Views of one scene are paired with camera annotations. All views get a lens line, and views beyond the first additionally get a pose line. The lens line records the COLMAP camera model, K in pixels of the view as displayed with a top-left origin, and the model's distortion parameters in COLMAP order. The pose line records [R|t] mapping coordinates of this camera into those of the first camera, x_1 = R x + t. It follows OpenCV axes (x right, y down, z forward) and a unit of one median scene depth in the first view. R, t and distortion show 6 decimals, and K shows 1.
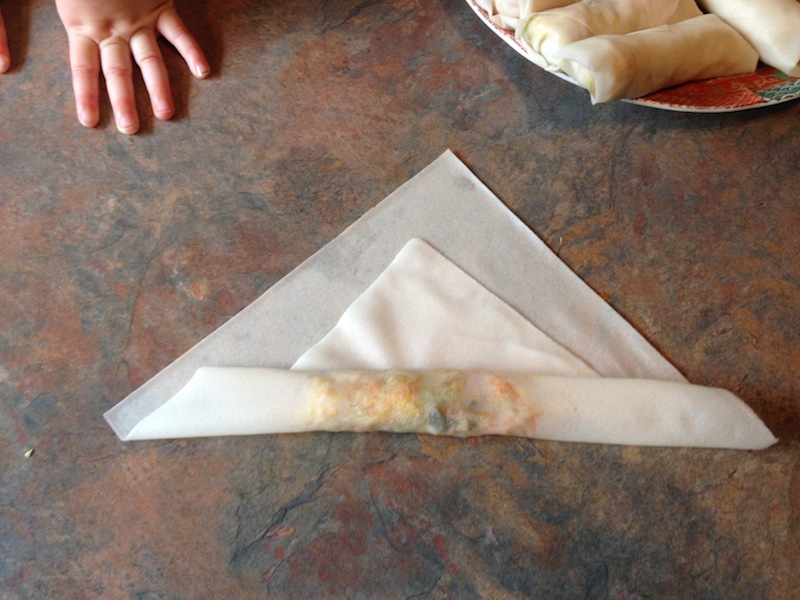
lens RADIAL K [[786.2, 0, 403.2], [0, 786.2, 307.7], [0, 0, 1]] dist [0.128636, -0.375355]
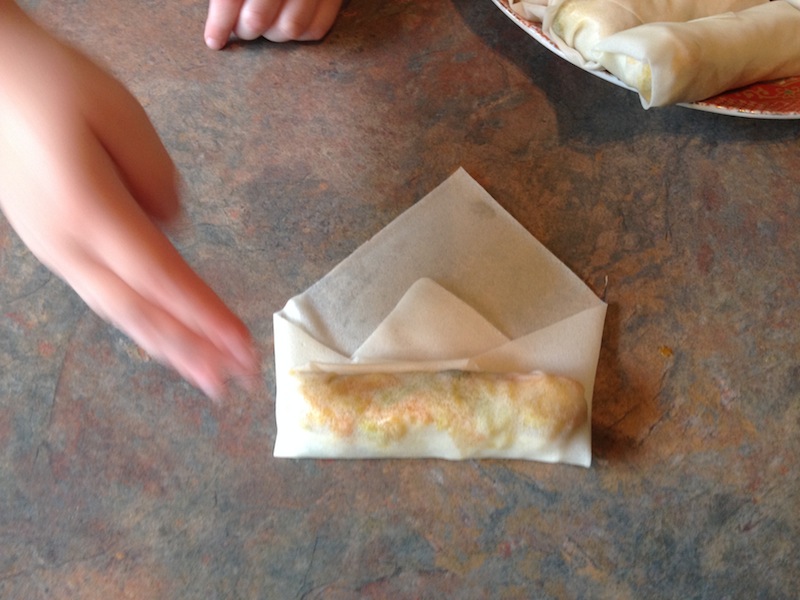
lens RADIAL K [[820.4, 0, 400.0], [0, 820.4, 300.0], [0, 0, 1]] dist [0.106129, -0.313819]
pose [[0.999948, -0.009979, 0.002192, -0.008471], [0.010076, 0.998711, -0.049741, -0.026139], [-0.001693, 0.049761, 0.998760, 0.179111]]
